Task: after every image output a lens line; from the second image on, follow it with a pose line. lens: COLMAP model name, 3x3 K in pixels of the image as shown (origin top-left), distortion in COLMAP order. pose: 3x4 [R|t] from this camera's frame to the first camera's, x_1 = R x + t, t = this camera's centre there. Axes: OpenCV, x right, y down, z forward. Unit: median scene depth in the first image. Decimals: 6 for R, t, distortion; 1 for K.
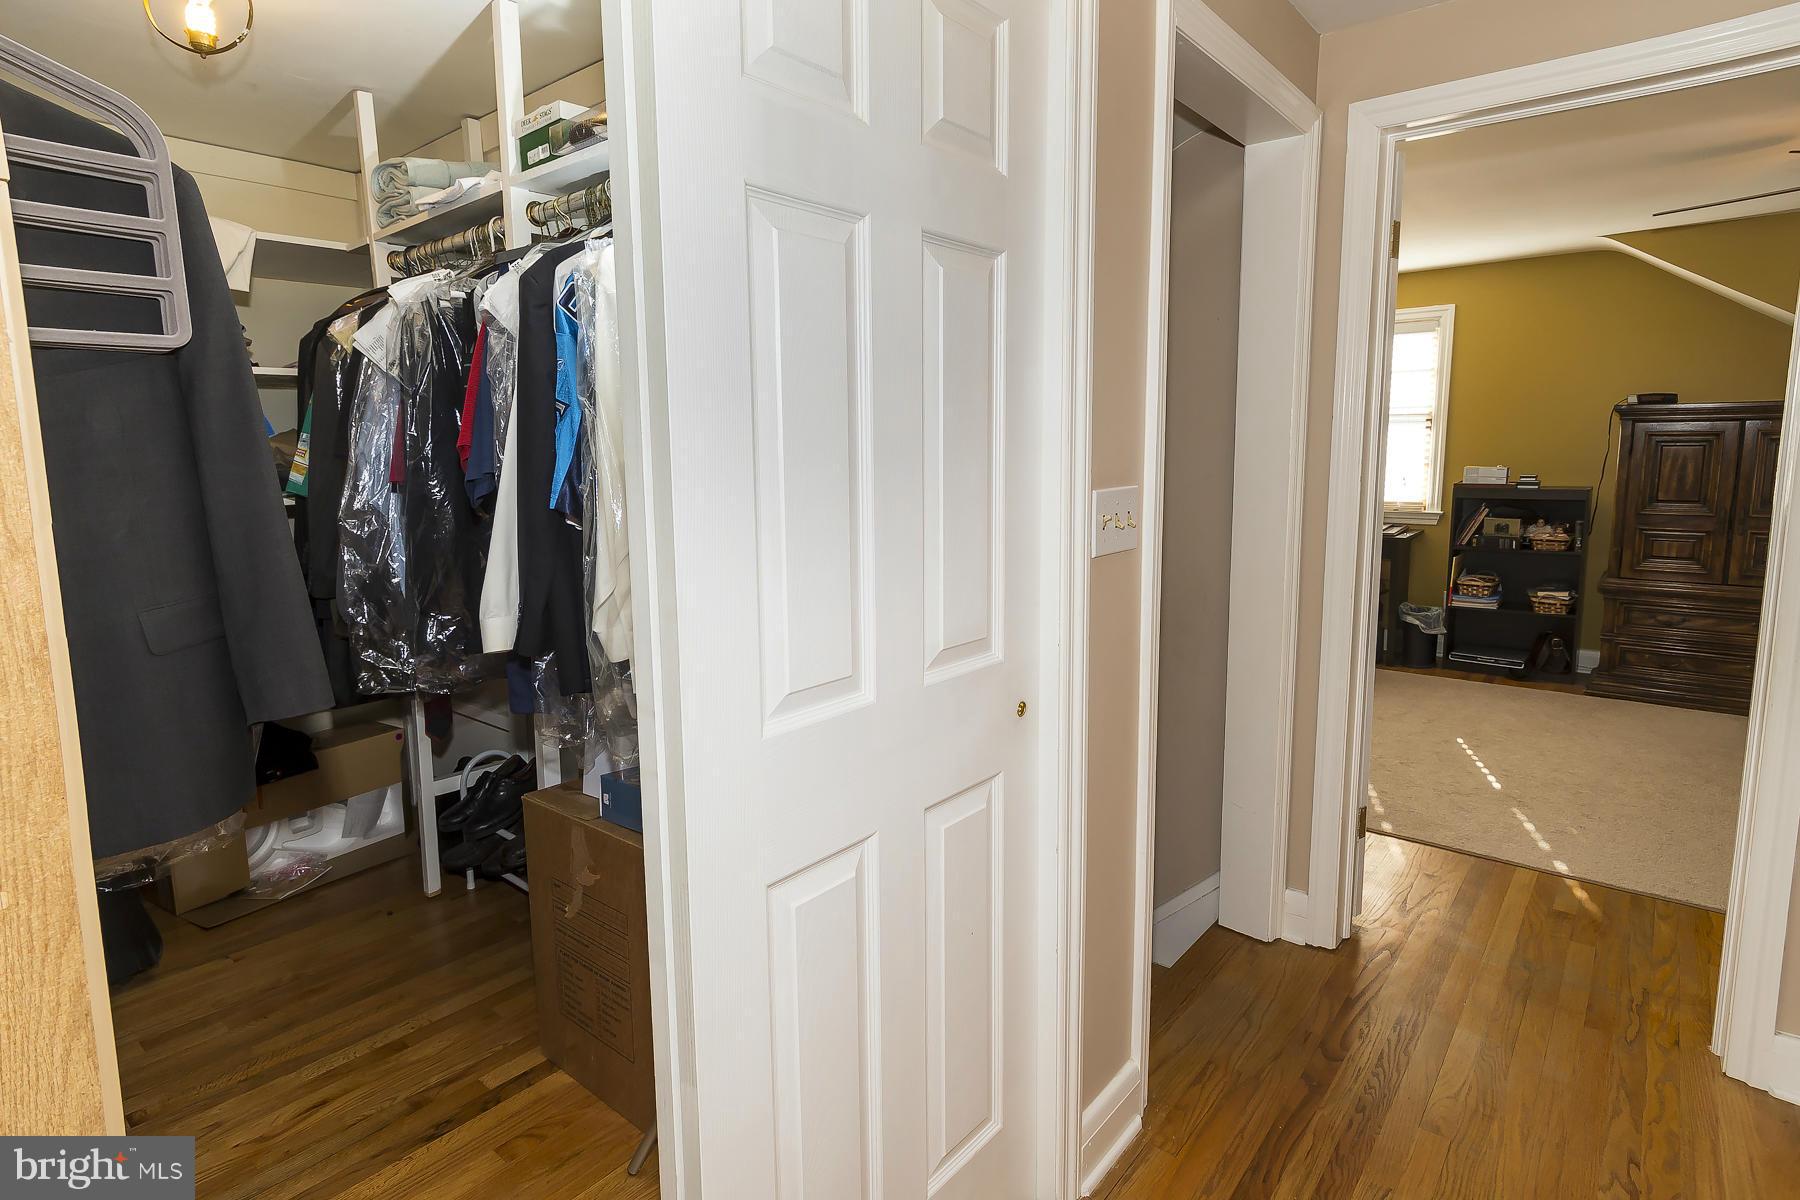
lens RADIAL K [[937.9, 0, 896.8], [0, 937.9, 573.6], [0, 0, 1]] dist [0.016673, -0.019690]
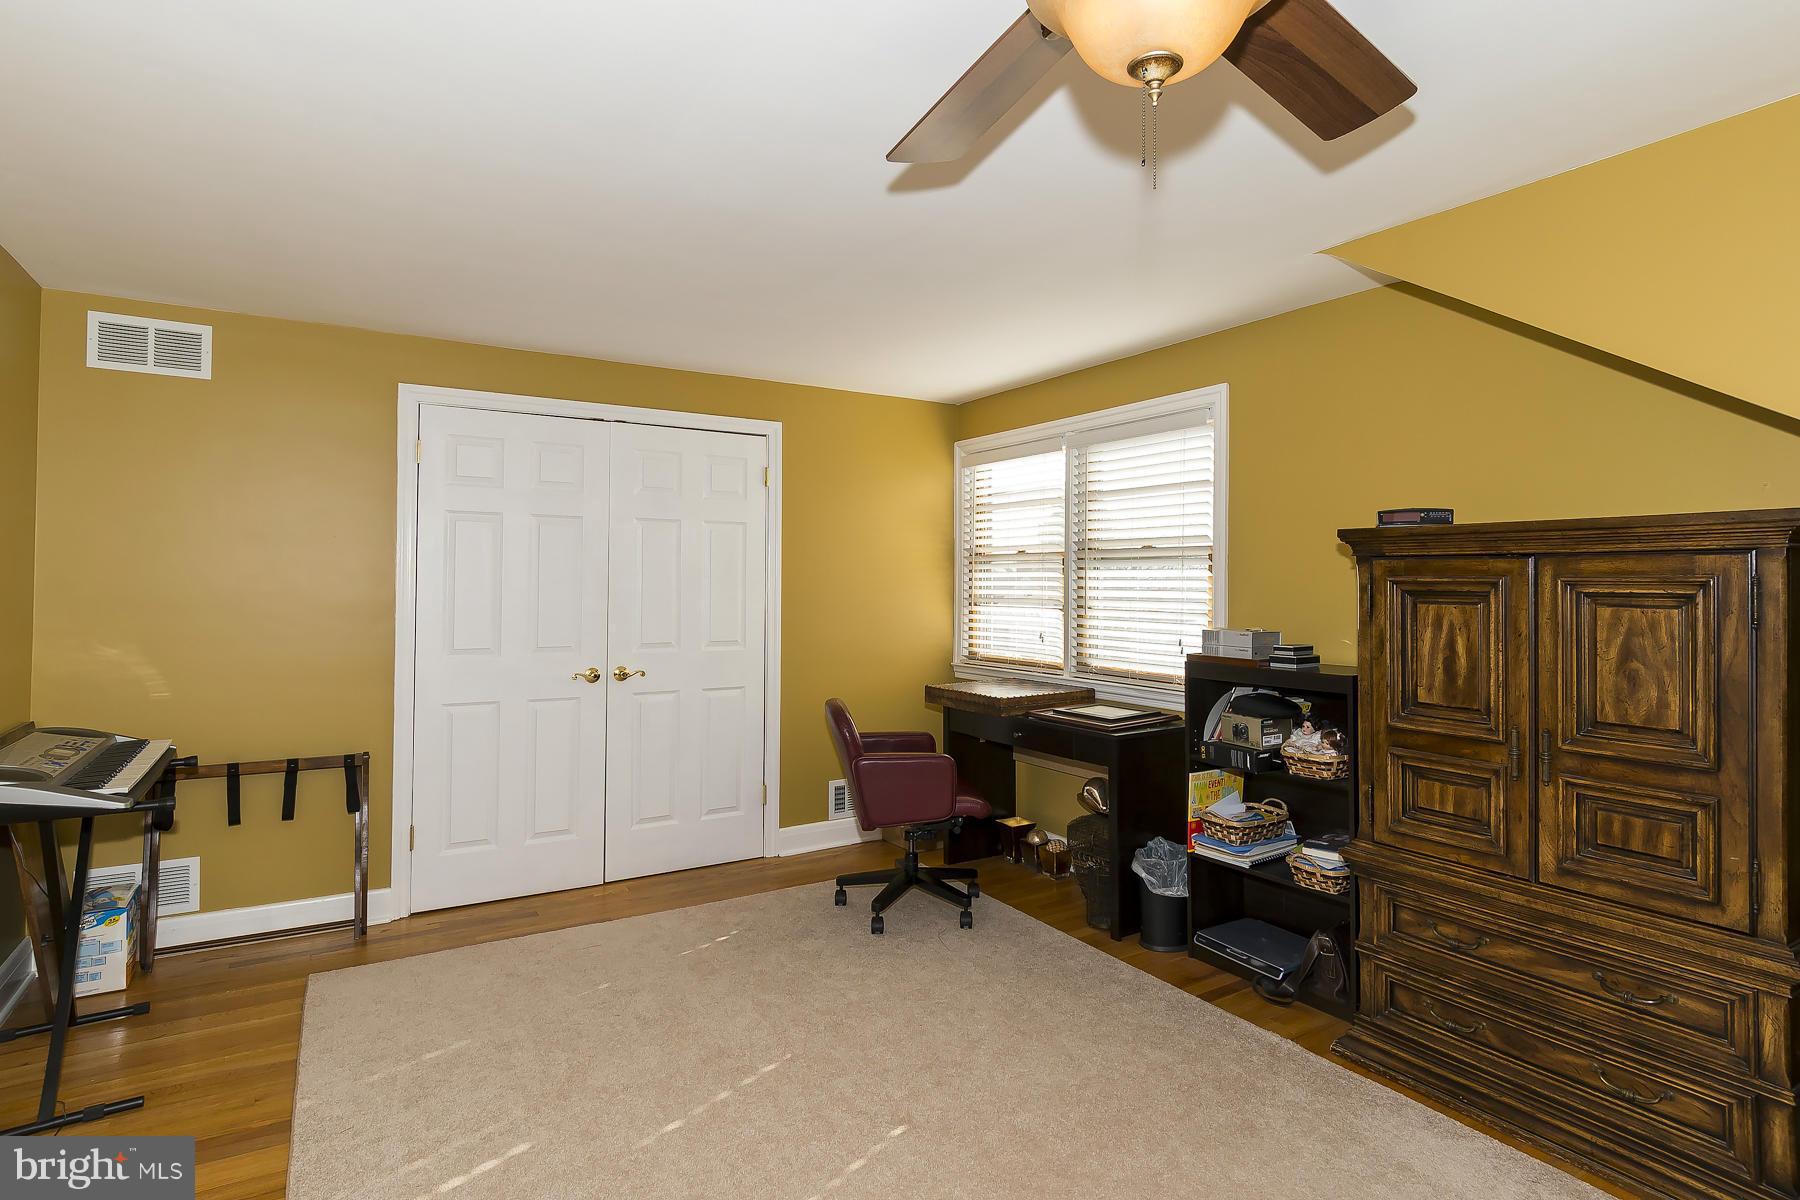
lens RADIAL K [[937.9, 0, 896.8], [0, 937.9, 573.6], [0, 0, 1]] dist [0.016673, -0.019690]
pose [[0.951588, 0.017281, -0.306890, 0.620565], [-0.061020, 0.989167, -0.133508, -0.055345], [0.301259, 0.145771, 0.942334, 0.350561]]
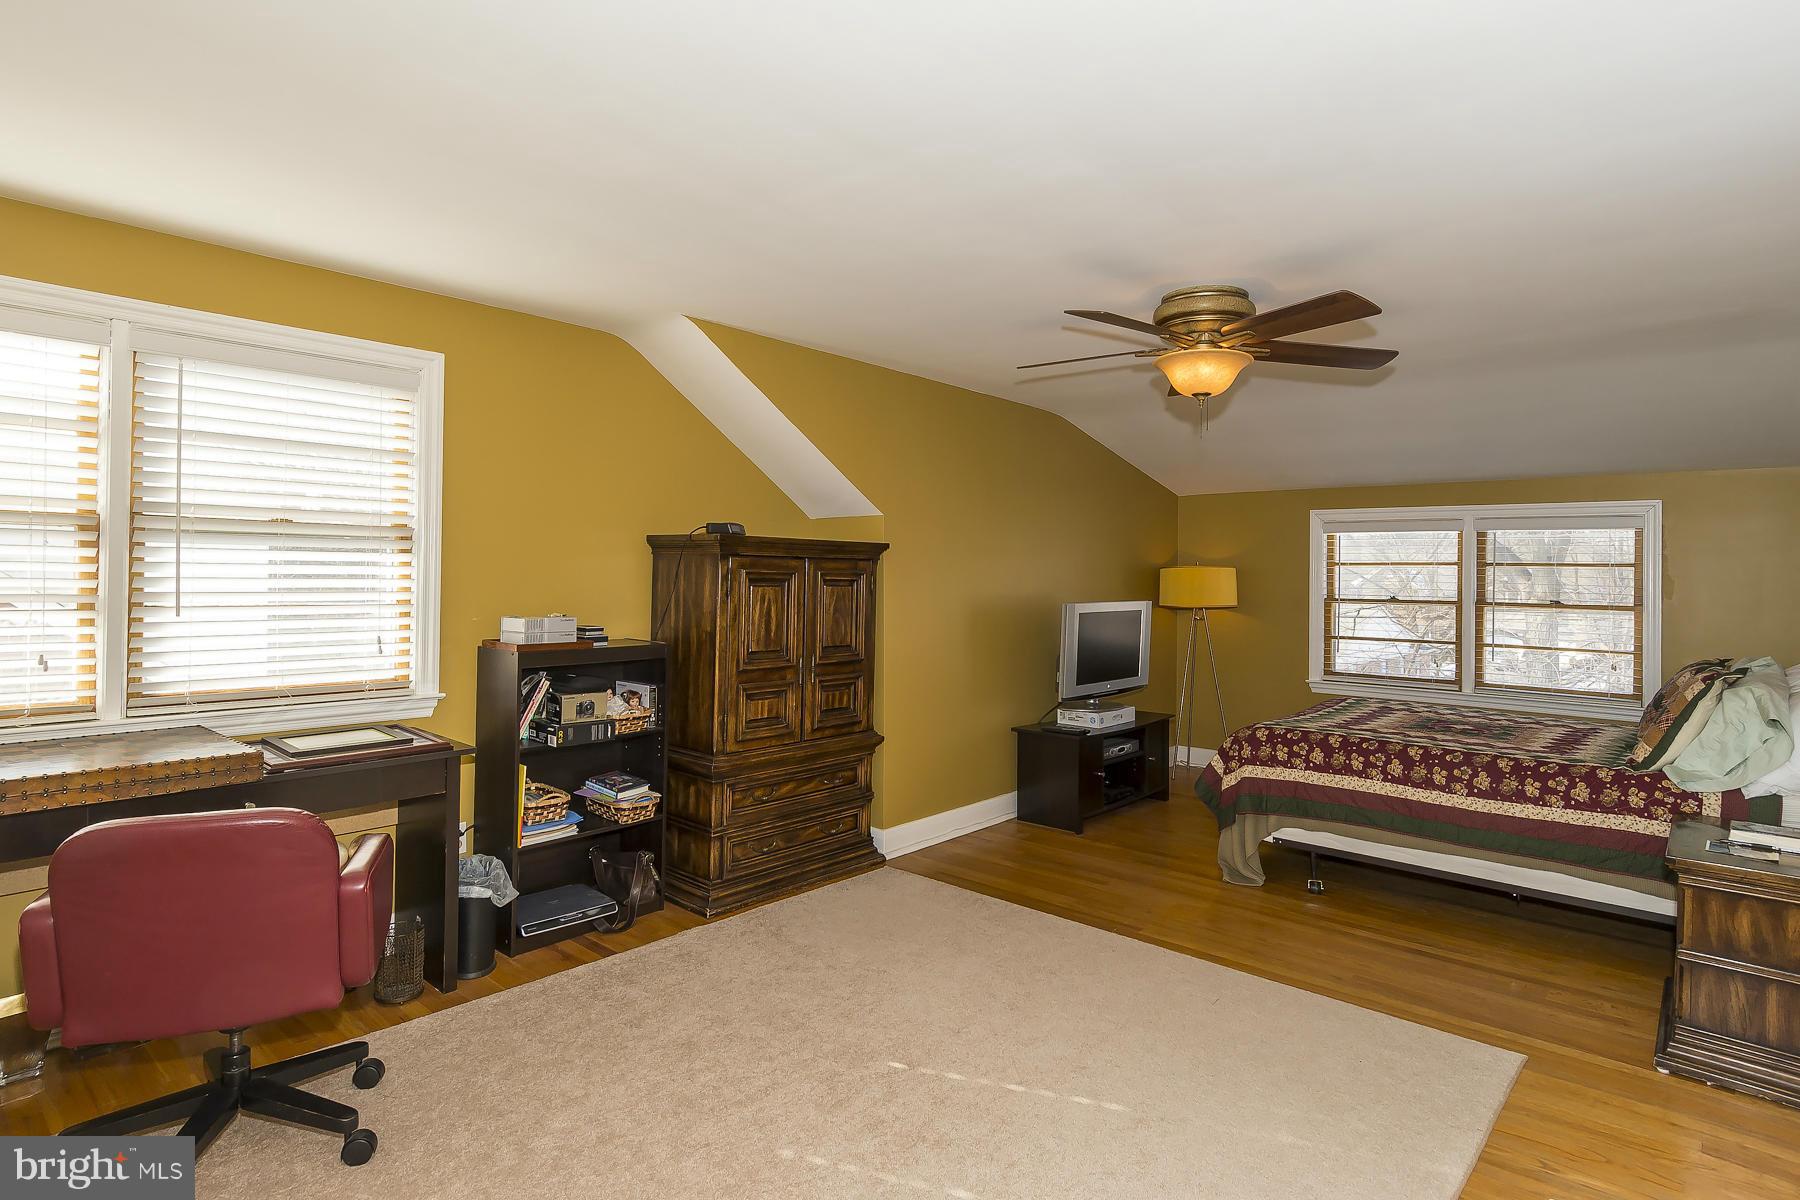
lens RADIAL K [[937.9, 0, 896.8], [0, 937.9, 573.6], [0, 0, 1]] dist [0.016673, -0.019690]
pose [[0.024298, 0.018839, 0.999527, -0.010910], [0.123754, 0.992076, -0.021707, -0.101710], [-0.992015, 0.124222, 0.021774, 0.762835]]
